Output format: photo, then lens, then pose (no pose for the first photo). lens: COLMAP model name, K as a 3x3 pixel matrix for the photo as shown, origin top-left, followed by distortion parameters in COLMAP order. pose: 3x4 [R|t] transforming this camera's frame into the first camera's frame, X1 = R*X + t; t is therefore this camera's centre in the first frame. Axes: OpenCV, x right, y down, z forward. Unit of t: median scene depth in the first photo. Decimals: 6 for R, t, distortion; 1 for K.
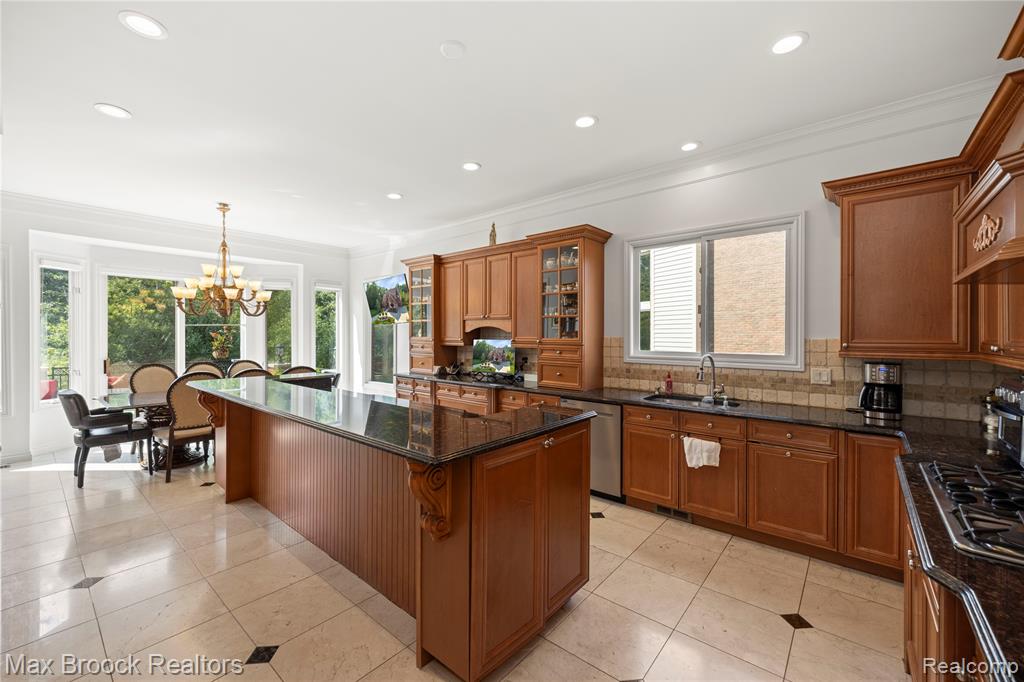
lens RADIAL K [[418.7, 0, 502.4], [0, 418.7, 335.6], [0, 0, 1]] dist [-0.000988, -0.000437]
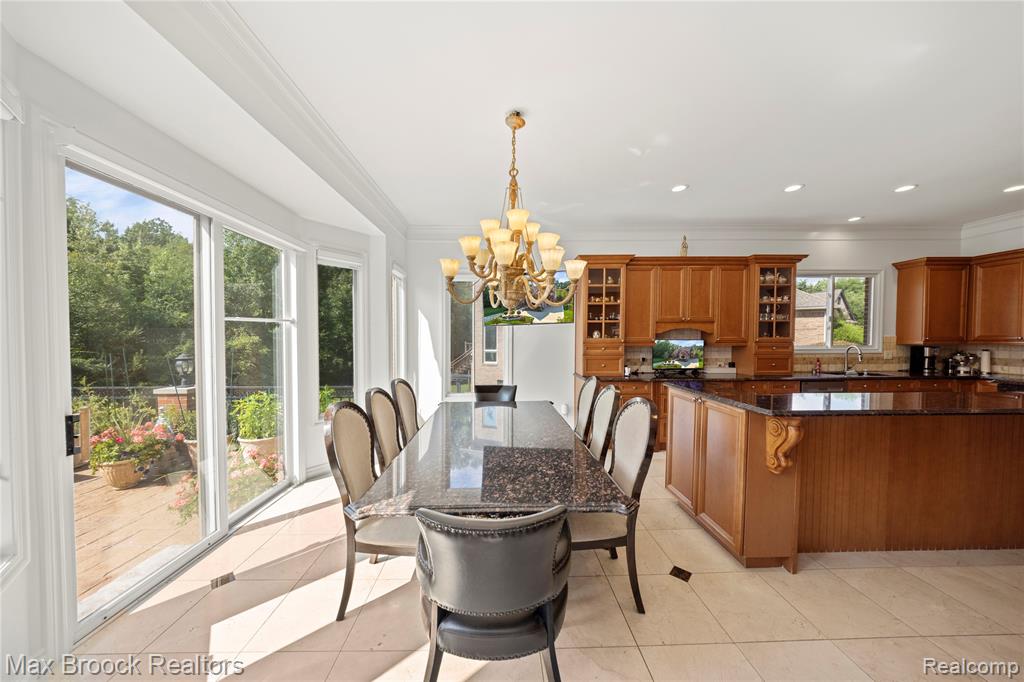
lens RADIAL K [[327.8, 0, 511.3], [0, 327.8, 349.3], [0, 0, 1]] dist [-0.000744, 0.000077]
pose [[0.730393, -0.030355, 0.682353, -1.243880], [0.008910, 0.999350, 0.034919, -0.000579], [-0.682969, -0.019425, 0.730189, 0.847258]]
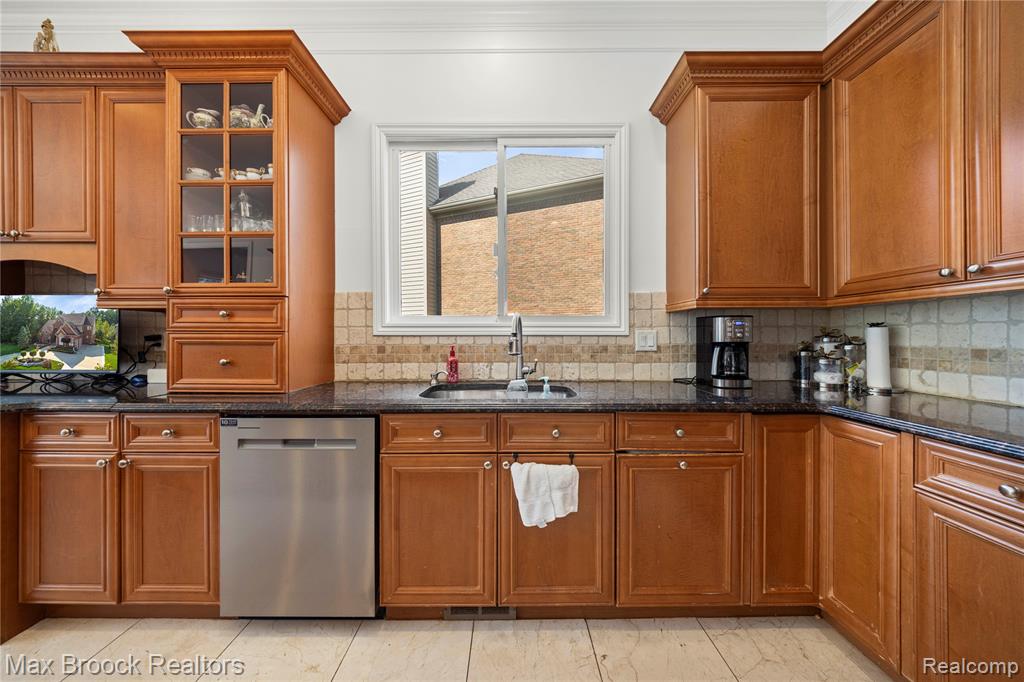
lens RADIAL K [[339.1, 0, 518.7], [0, 339.1, 337.5], [0, 0, 1]] dist [0.004277, -0.004213]
pose [[0.745730, -0.005159, 0.666228, 0.133098], [0.004678, 0.999986, 0.002507, 0.069377], [-0.666232, 0.001247, 0.745744, 0.538314]]
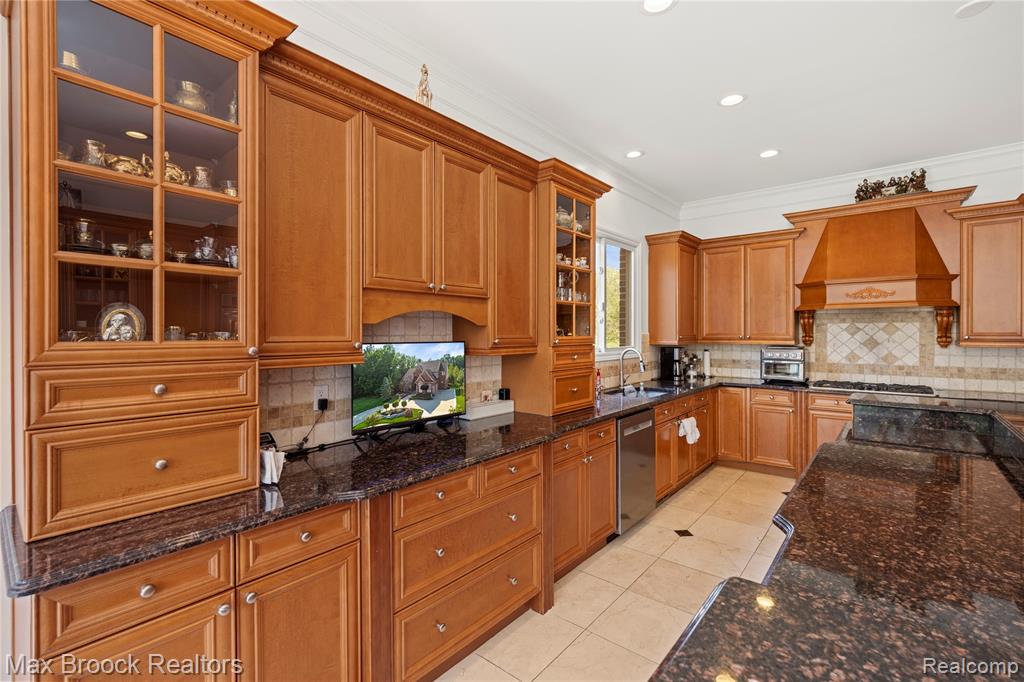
lens RADIAL K [[450.5, 0, 499.9], [0, 450.5, 337.2], [0, 0, 1]] dist [-0.015595, -0.000308]
pose [[-0.005541, -0.010820, 0.999926, -0.615124], [0.006320, 0.999921, 0.010855, -0.000746], [-0.999965, 0.006380, -0.005472, 1.178892]]
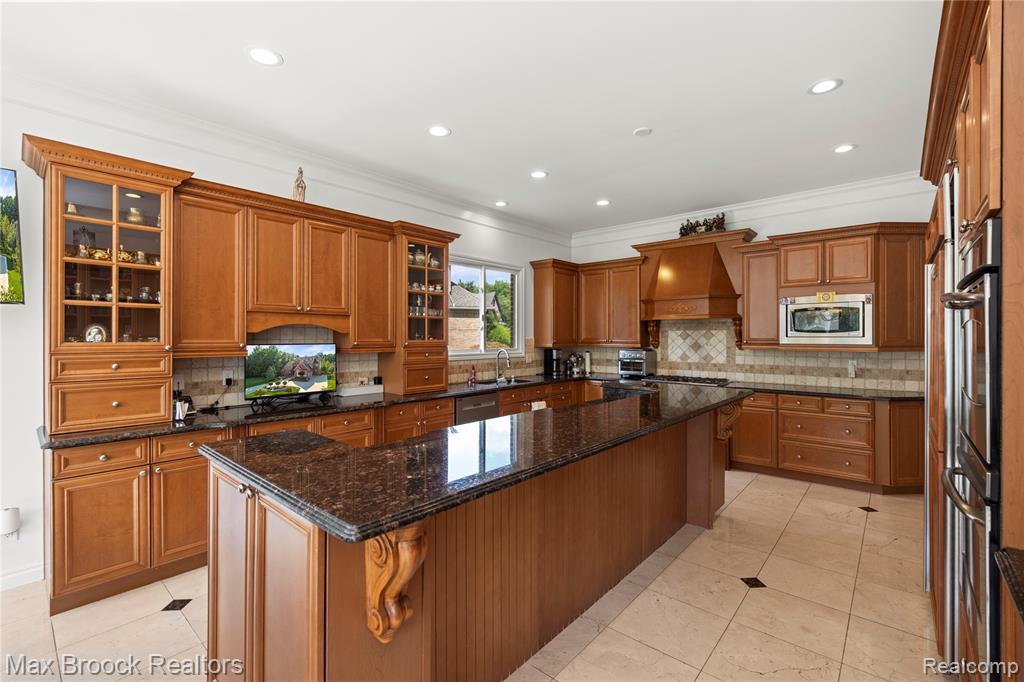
lens RADIAL K [[439.2, 0, 510.5], [0, 439.2, 339.8], [0, 0, 1]] dist [-0.026270, 0.000320]
pose [[-0.001256, -0.008197, 0.999966, -0.919818], [0.004096, 0.999958, 0.008202, -0.002682], [-0.999991, 0.004106, -0.001222, 0.844969]]
